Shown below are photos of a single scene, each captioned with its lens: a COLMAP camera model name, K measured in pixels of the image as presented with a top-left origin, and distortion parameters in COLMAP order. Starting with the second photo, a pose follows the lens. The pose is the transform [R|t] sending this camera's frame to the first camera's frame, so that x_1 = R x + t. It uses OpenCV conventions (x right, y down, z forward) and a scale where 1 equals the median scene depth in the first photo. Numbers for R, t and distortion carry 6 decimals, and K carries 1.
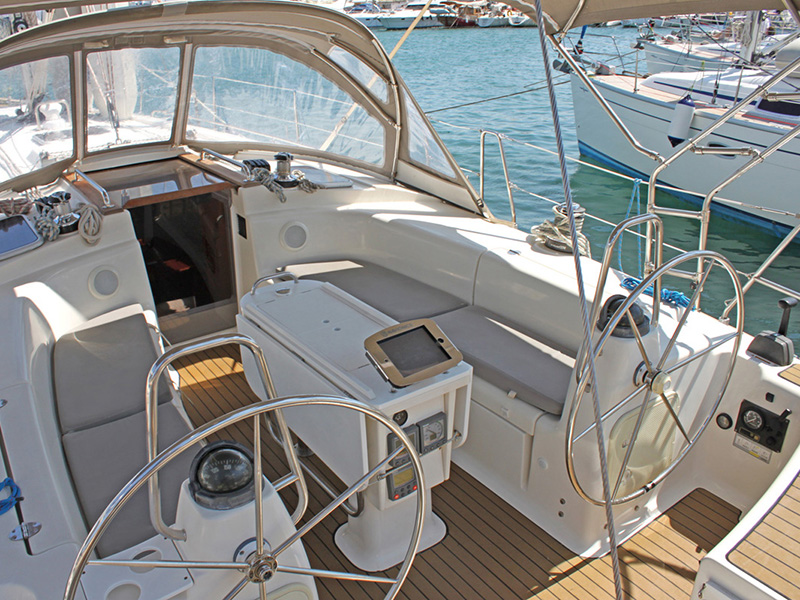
lens RADIAL K [[751.4, 0, 377.3], [0, 751.4, 297.2], [0, 0, 1]] dist [-0.182815, 0.144485]
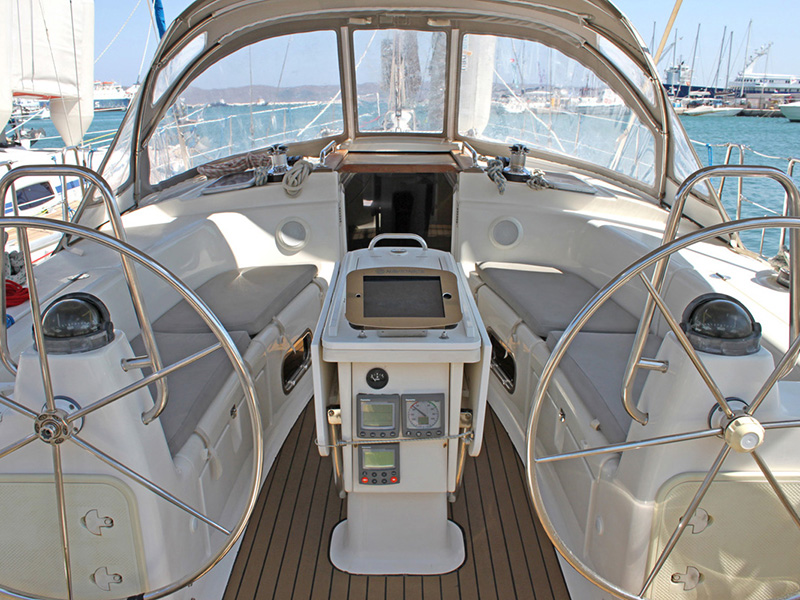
lens RADIAL K [[751.4, 0, 377.3], [0, 751.4, 297.2], [0, 0, 1]] dist [-0.182815, 0.144485]
pose [[0.809509, 0.187646, -0.556313, 0.270813], [-0.247502, 0.968307, -0.033534, 0.060394], [0.532389, 0.164834, 0.830296, 0.181721]]
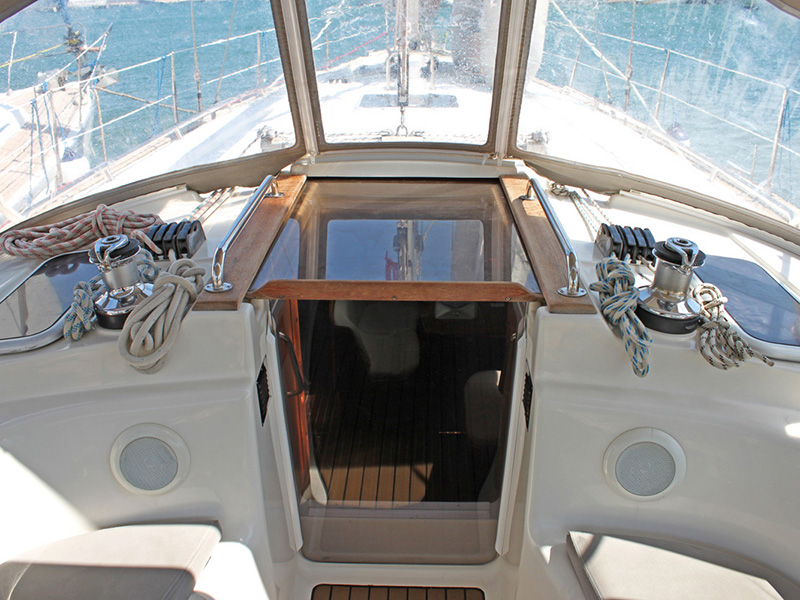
lens RADIAL K [[751.4, 0, 377.3], [0, 751.4, 297.2], [0, 0, 1]] dist [-0.182815, 0.144485]
pose [[0.797478, 0.263264, -0.542882, -0.039094], [-0.243370, 0.963695, 0.109829, -0.167458], [0.552087, 0.044535, 0.832596, 0.596776]]
